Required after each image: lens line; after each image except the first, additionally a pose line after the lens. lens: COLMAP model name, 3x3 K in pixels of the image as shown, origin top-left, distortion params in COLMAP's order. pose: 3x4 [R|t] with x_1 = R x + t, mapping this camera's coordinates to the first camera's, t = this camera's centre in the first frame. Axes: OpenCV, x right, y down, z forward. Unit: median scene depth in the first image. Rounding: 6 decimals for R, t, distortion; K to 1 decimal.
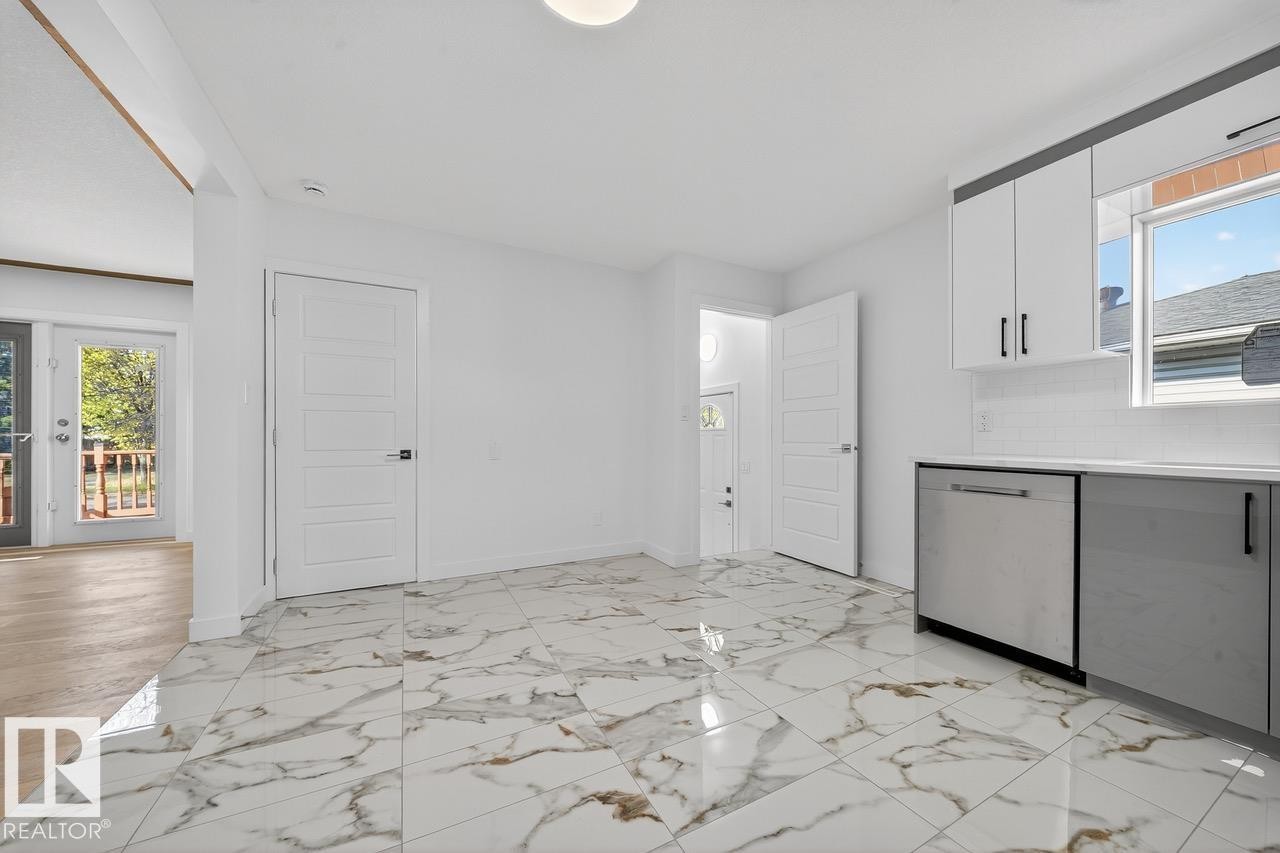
lens RADIAL K [[451.4, 0, 643.4], [0, 451.4, 441.1], [0, 0, 1]] dist [-0.000130, -0.000333]
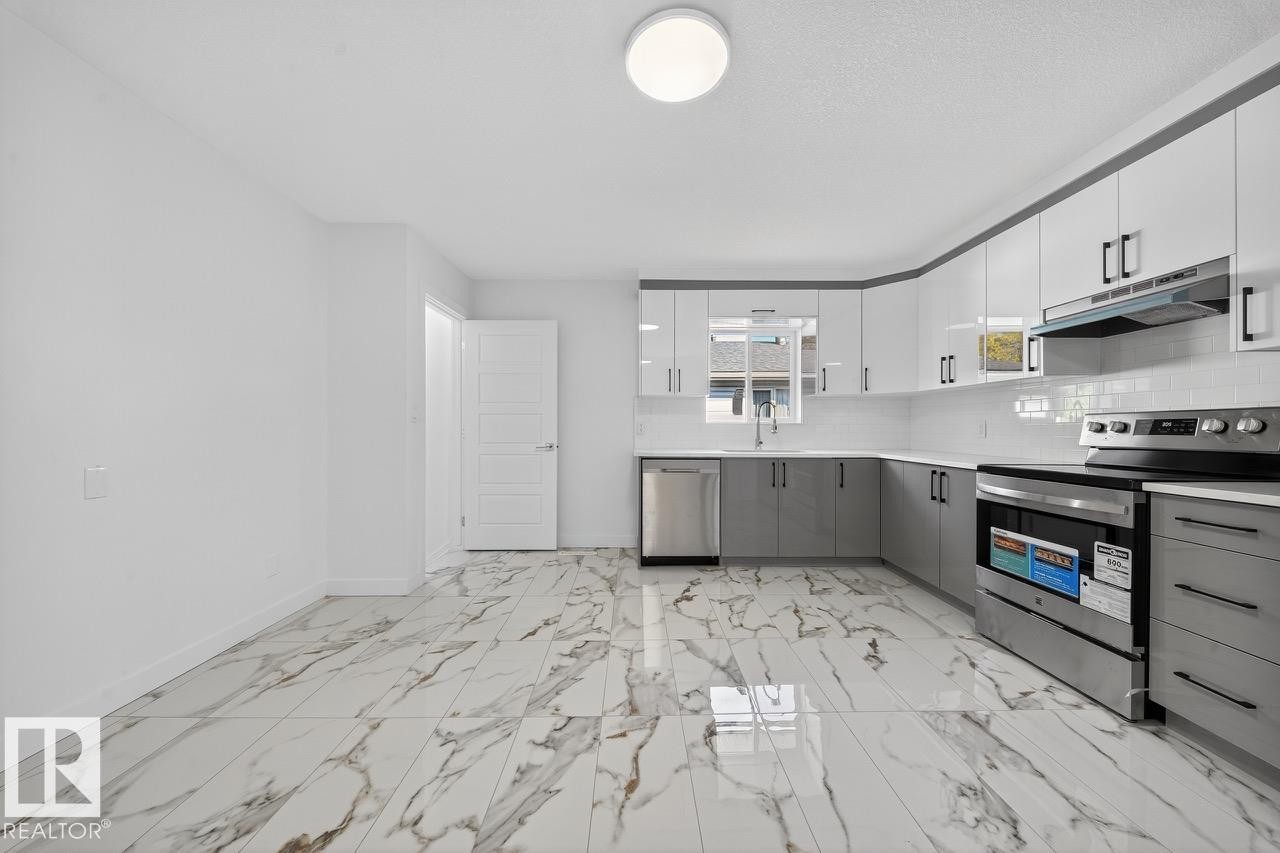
lens RADIAL K [[445.3, 0, 640.0], [0, 445.3, 426.5], [0, 0, 1]] dist [0.027892, -0.015479]
pose [[0.454036, -0.000207, 0.890983, -0.879591], [0.007651, 0.999964, -0.003667, -0.057101], [-0.890950, 0.008482, 0.454021, 0.389449]]
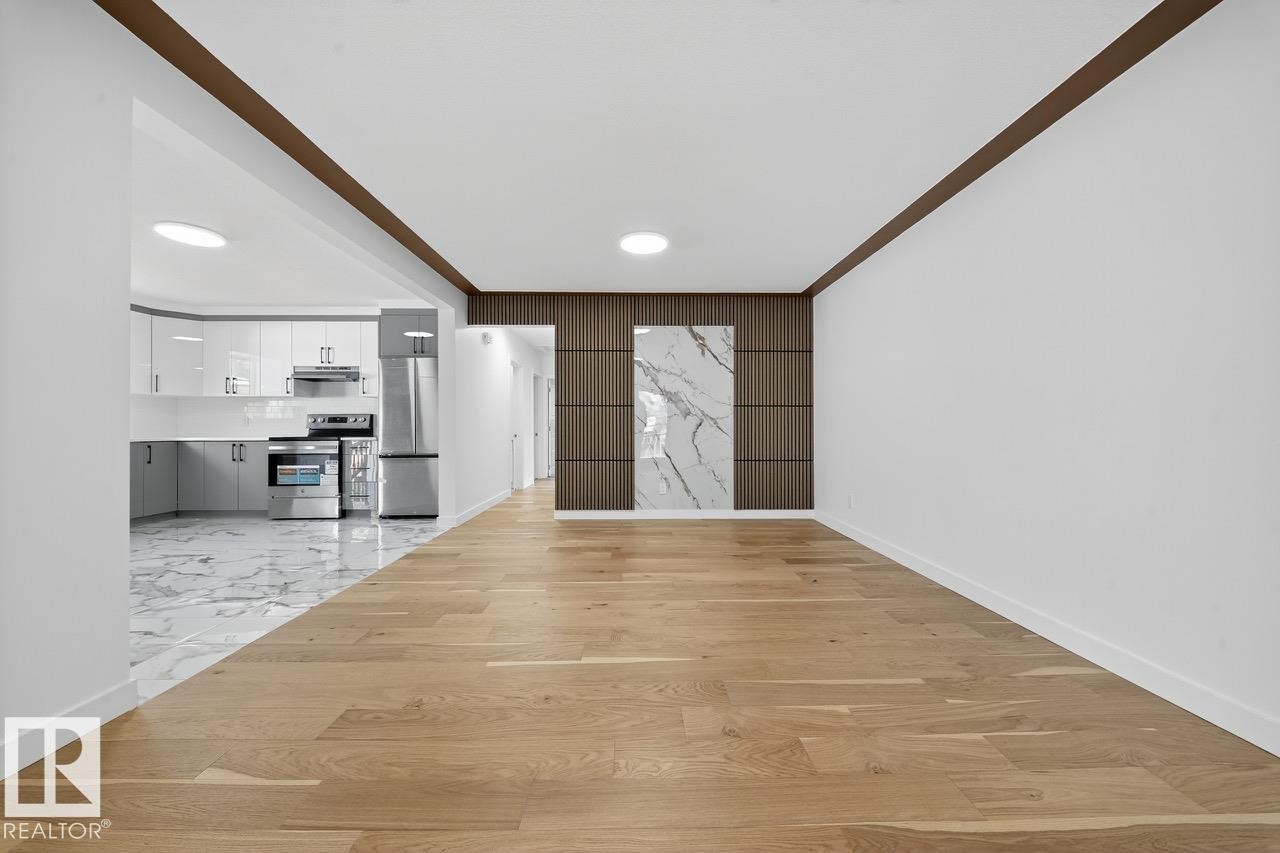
lens RADIAL K [[445.1, 0, 643.1], [0, 445.1, 420.8], [0, 0, 1]] dist [0.008223, -0.006751]
pose [[-0.898097, 0.005717, 0.439760, -2.394262], [0.004598, 0.999983, -0.003611, -0.023896], [-0.439774, -0.001221, -0.898108, 1.483568]]
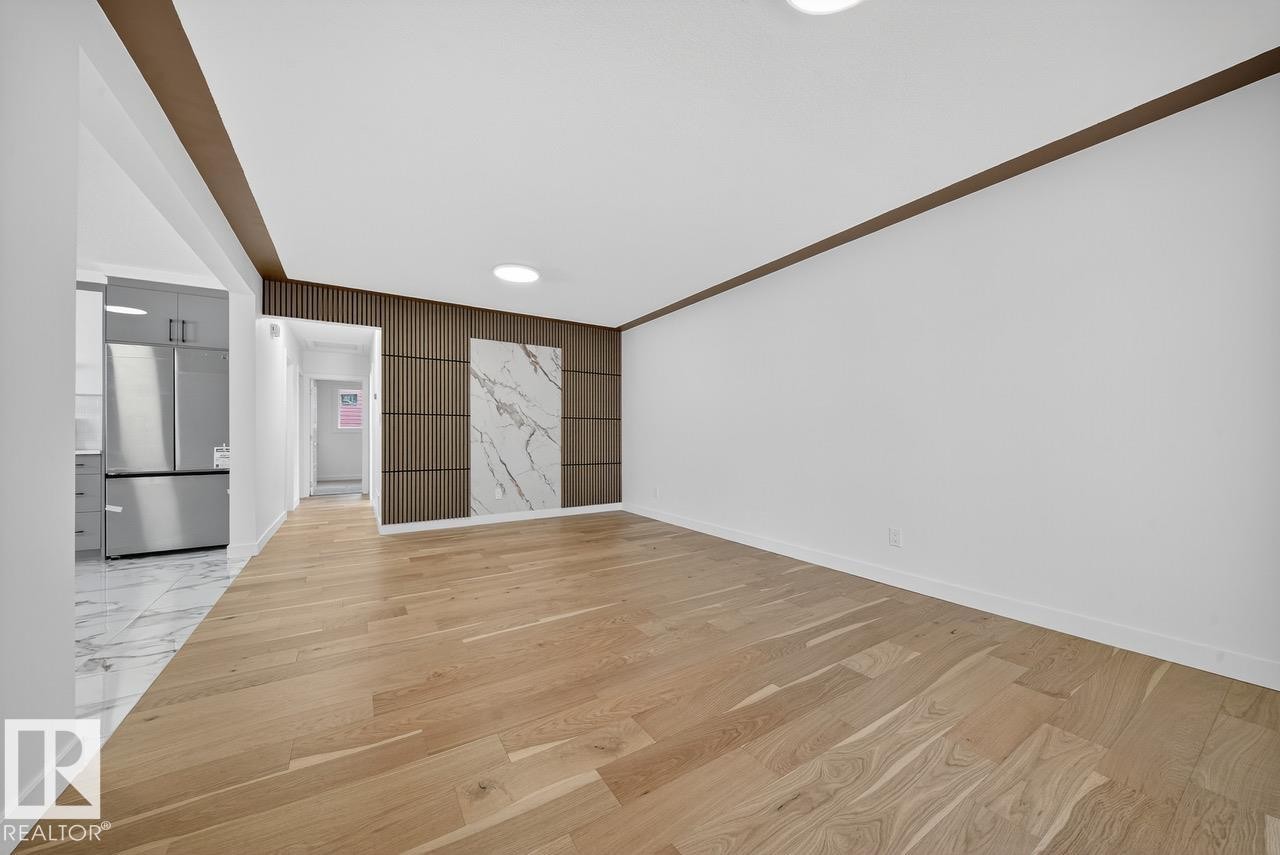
lens RADIAL K [[445.1, 0, 643.1], [0, 445.1, 421.8], [0, 0, 1]] dist [0.008223, -0.006751]
pose [[-0.994960, -0.001675, -0.100255, -1.977175], [0.000626, 0.999737, -0.022915, -0.021501], [0.100267, -0.022862, -0.994698, 1.944149]]
